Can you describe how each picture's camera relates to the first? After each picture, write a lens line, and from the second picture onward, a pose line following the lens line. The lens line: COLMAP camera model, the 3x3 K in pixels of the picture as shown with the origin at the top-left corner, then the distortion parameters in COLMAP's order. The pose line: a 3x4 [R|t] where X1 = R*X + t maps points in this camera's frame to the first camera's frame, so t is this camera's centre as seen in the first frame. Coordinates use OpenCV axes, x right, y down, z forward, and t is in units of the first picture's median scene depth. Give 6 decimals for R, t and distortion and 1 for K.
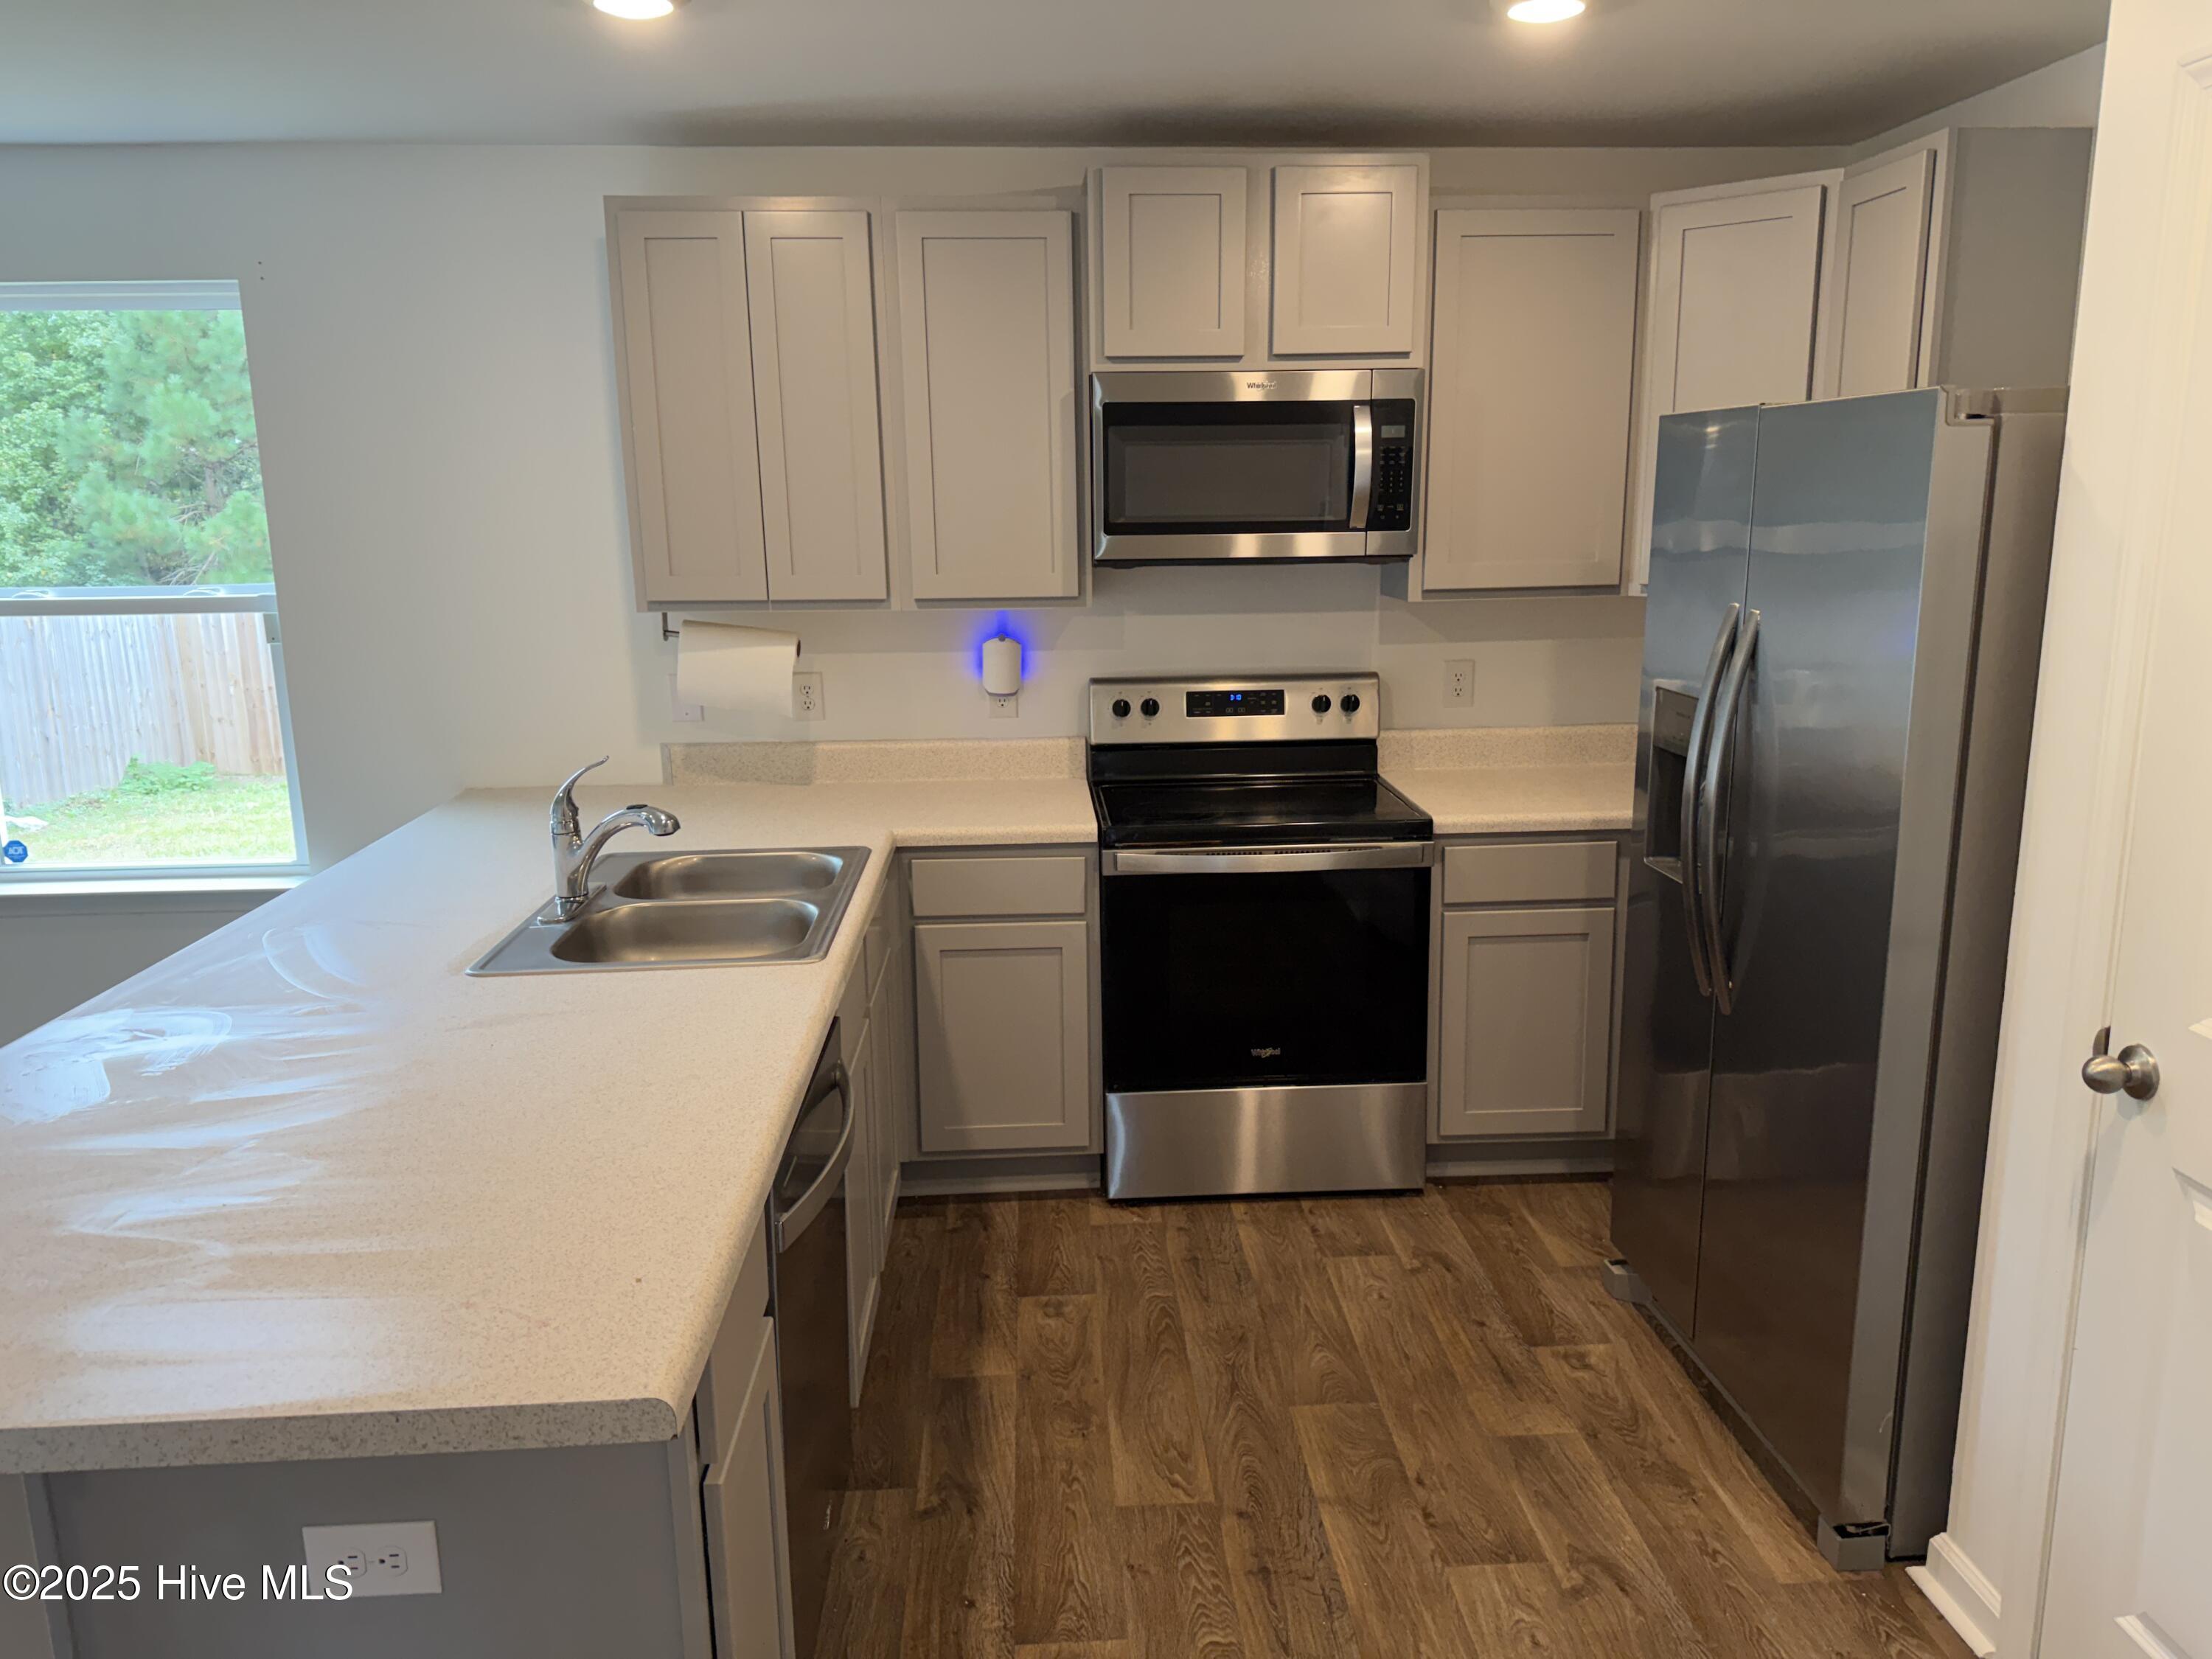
lens RADIAL K [[1556.8, 0, 1111.3], [0, 1556.8, 822.7], [0, 0, 1]] dist [0.059491, -0.077771]
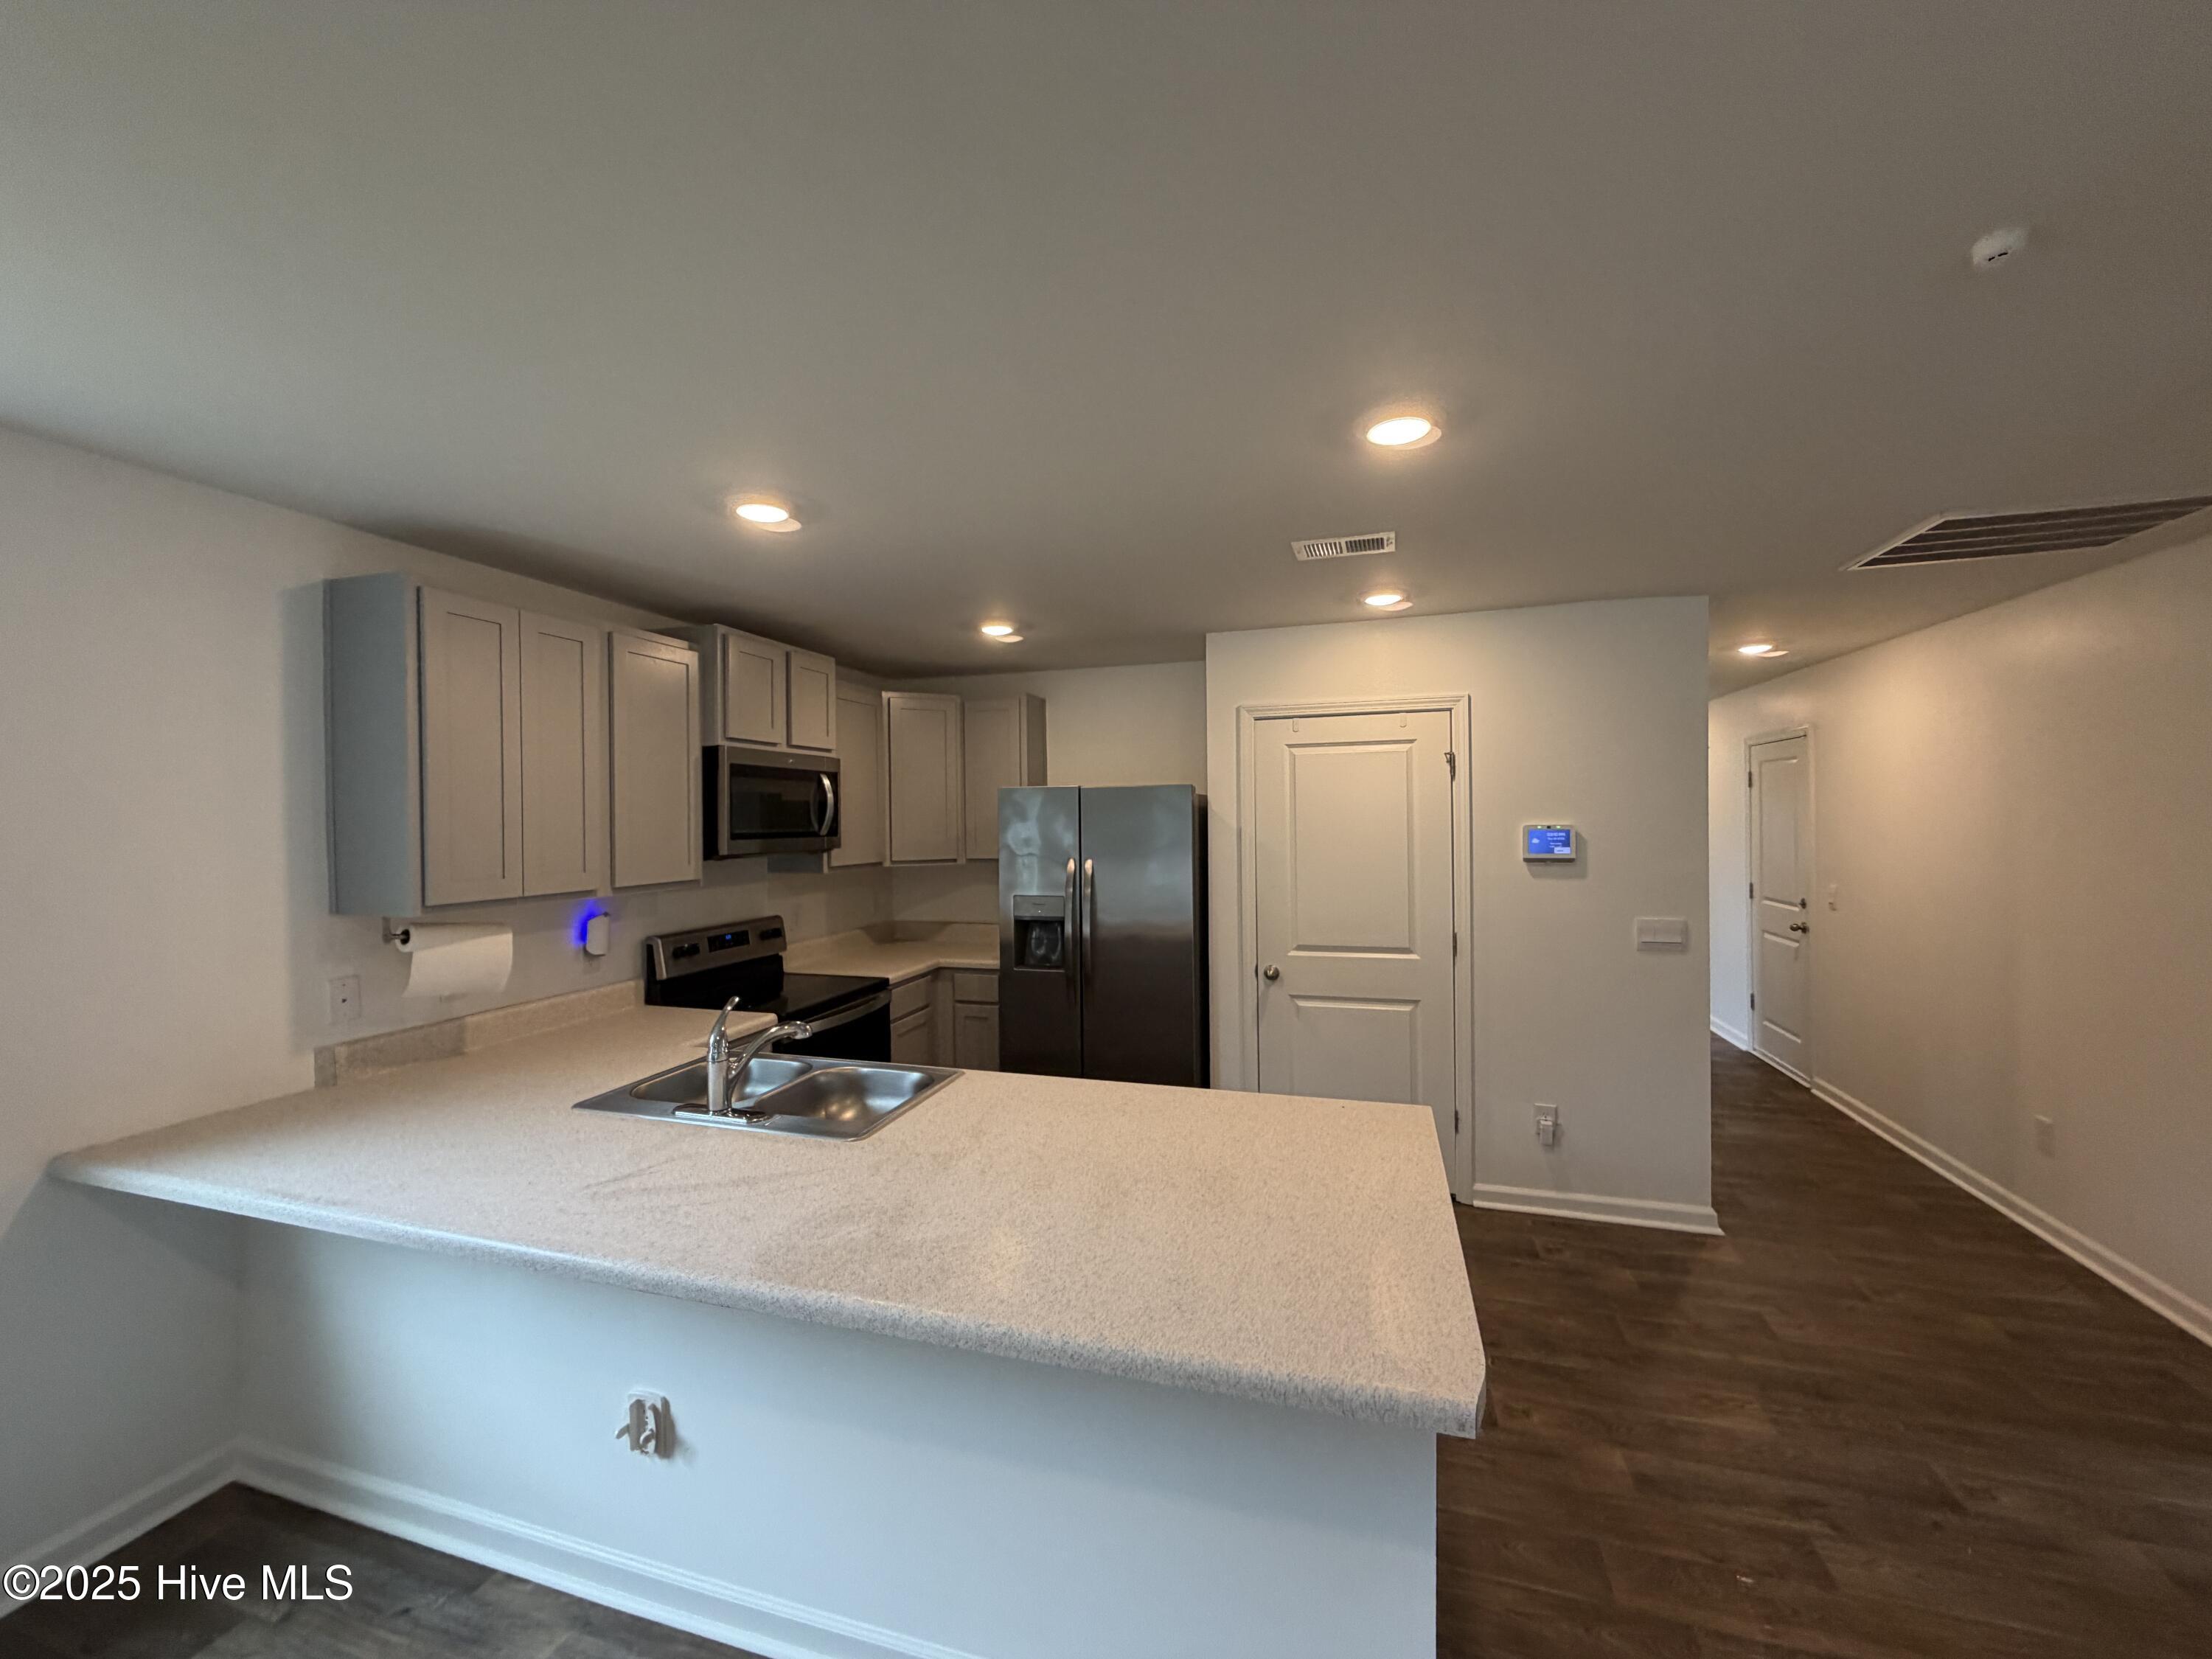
lens RADIAL K [[881.1, 0, 1097.3], [0, 881.1, 824.4], [0, 0, 1]] dist [0.000872, 0.000770]
pose [[0.338192, 0.004823, 0.941065, -0.745058], [0.199789, 0.976824, -0.076805, -0.053287], [-0.919625, 0.213990, 0.329391, 0.338908]]
